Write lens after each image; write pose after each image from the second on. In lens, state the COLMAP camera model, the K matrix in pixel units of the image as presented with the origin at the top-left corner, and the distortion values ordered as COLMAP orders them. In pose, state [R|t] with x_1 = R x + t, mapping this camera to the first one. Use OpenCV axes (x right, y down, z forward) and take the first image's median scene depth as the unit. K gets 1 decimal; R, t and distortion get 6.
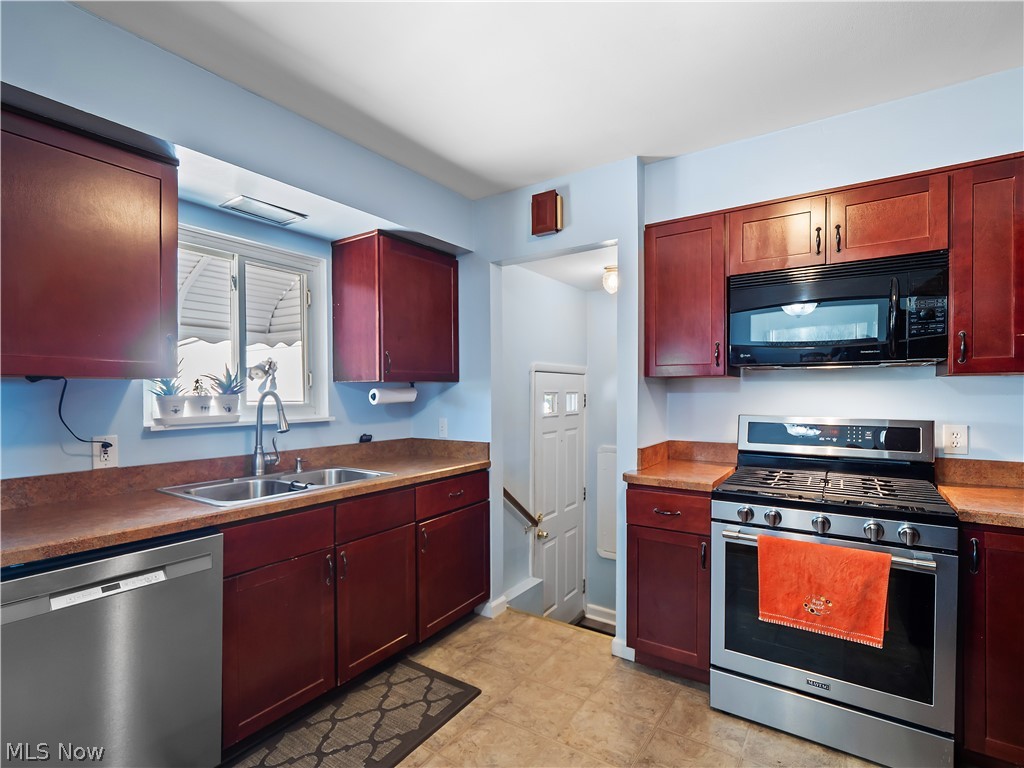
lens RADIAL K [[494.7, 0, 506.2], [0, 494.7, 398.4], [0, 0, 1]] dist [0.000058, -0.002269]
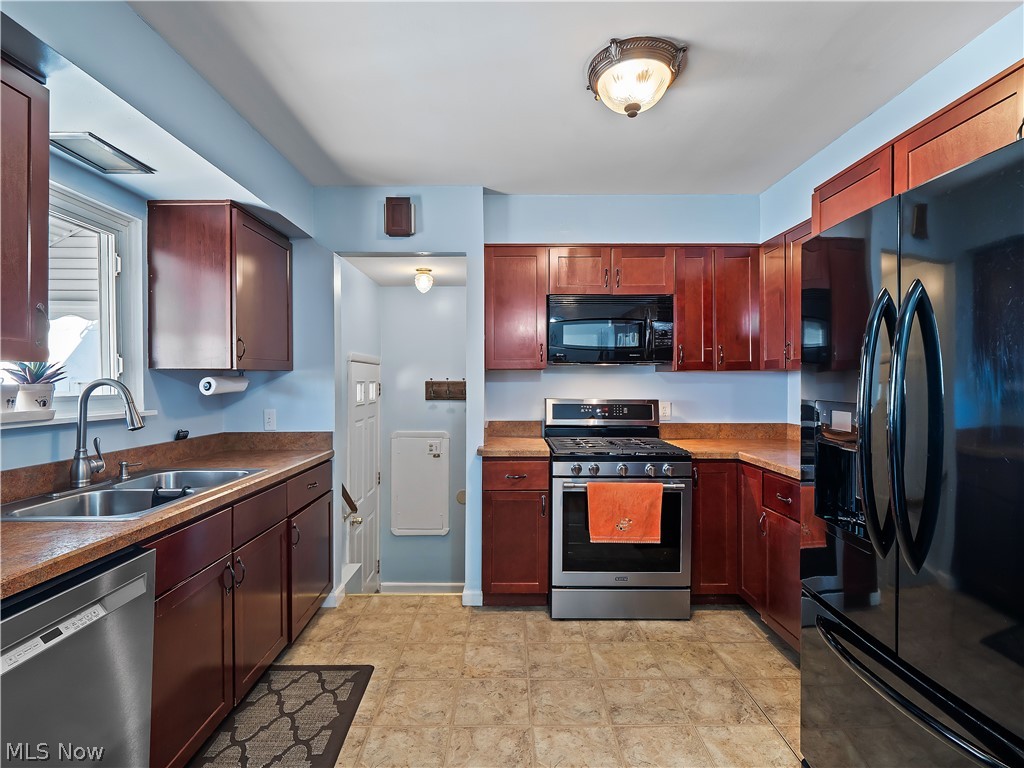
lens RADIAL K [[494.7, 0, 499.4], [0, 494.7, 382.7], [0, 0, 1]] dist [0.000058, -0.002269]
pose [[0.825520, -0.000090, 0.564373, -0.365290], [0.005280, 0.999957, -0.007564, 0.000094], [-0.564348, 0.009224, 0.825485, -0.017495]]
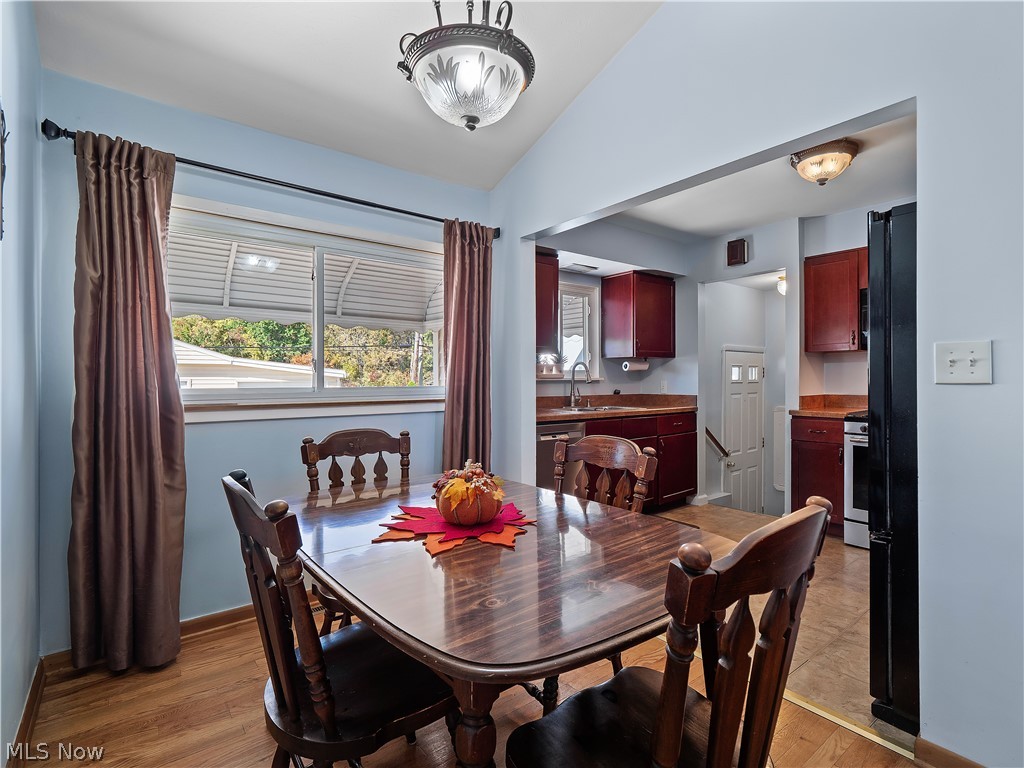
lens RADIAL K [[494.7, 0, 510.7], [0, 494.7, 376.9], [0, 0, 1]] dist [0.000058, -0.002269]
pose [[0.951001, 0.001636, -0.309183, -0.129207], [-0.005670, 0.999910, -0.012149, 0.060643], [0.309135, 0.013307, 0.950925, -0.805834]]
